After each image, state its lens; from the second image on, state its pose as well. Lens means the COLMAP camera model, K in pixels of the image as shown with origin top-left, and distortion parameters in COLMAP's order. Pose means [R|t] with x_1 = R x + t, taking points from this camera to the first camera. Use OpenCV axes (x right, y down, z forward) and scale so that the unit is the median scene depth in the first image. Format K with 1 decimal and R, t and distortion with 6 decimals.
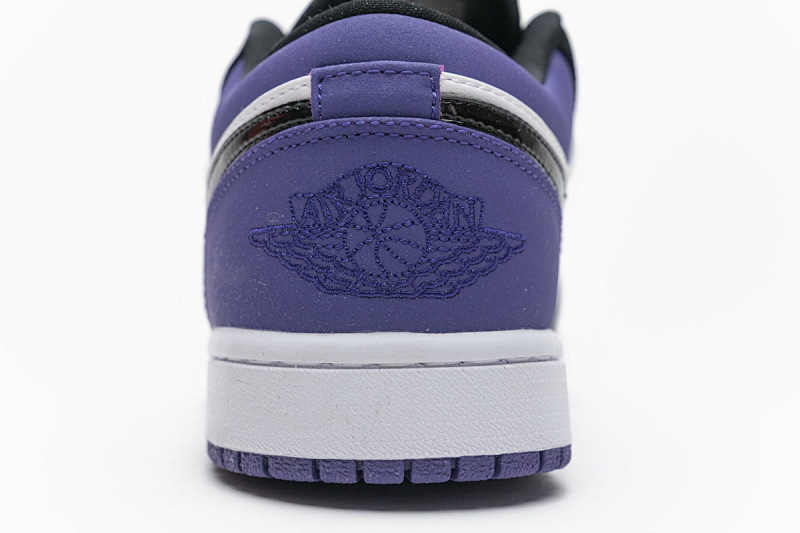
lens RADIAL K [[1687.6, 0, 400.0], [0, 1687.6, 266.5], [0, 0, 1]] dist [-0.044744, 0.071593]
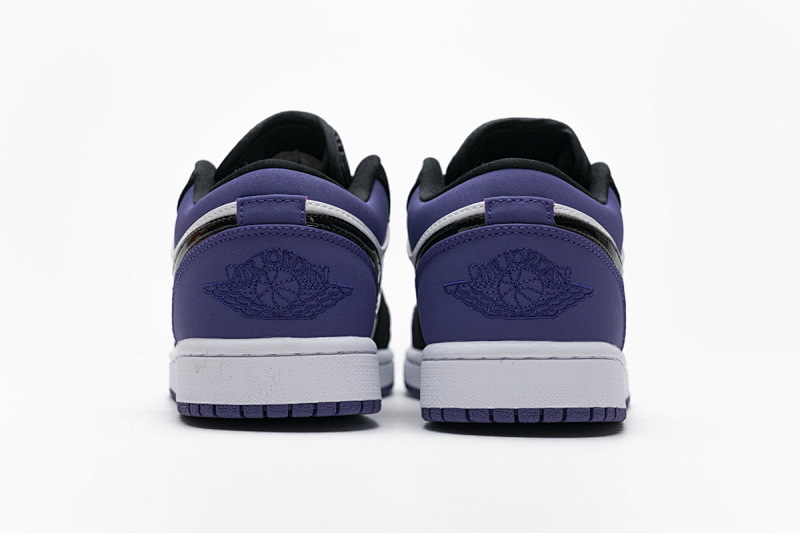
lens RADIAL K [[1687.6, 0, 400.0], [0, 1687.6, 266.5], [0, 0, 1]] dist [-0.044744, 0.071593]
pose [[0.997885, -0.009726, 0.064265, 0.007348], [0.012171, 0.999213, -0.037751, 0.031910], [-0.063847, 0.038453, 0.997219, -0.892668]]
